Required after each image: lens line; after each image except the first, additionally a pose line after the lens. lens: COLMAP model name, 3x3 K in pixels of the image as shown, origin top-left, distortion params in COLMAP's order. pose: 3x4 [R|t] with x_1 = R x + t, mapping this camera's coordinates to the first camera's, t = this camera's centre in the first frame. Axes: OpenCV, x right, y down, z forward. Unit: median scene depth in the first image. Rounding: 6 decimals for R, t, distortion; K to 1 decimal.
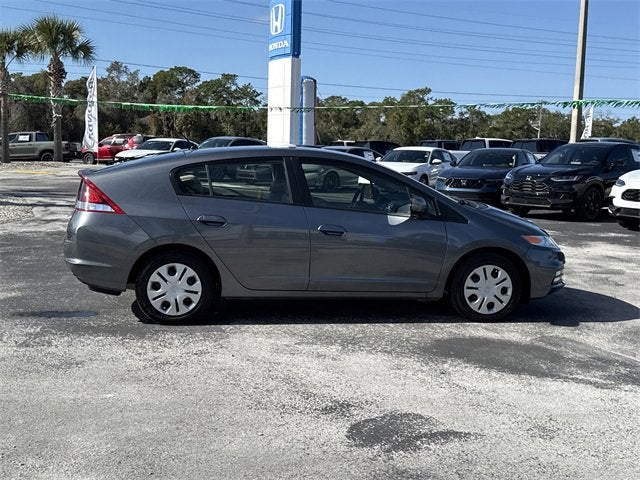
lens RADIAL K [[761.2, 0, 334.1], [0, 761.2, 247.5], [0, 0, 1]] dist [0.105064, 0.000000]
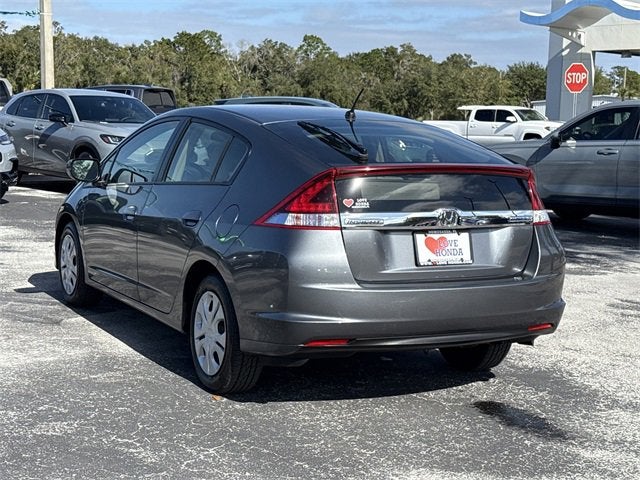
lens RADIAL K [[1093.0, 0, 321.3], [0, 1093.0, 239.1], [0, 0, 1]] dist [0.136981, 0.000000]
pose [[-0.302619, -0.144996, 0.942018, -1.072387], [0.084238, 0.980424, 0.177968, -0.202132], [-0.949382, 0.133210, -0.284481, 1.366402]]
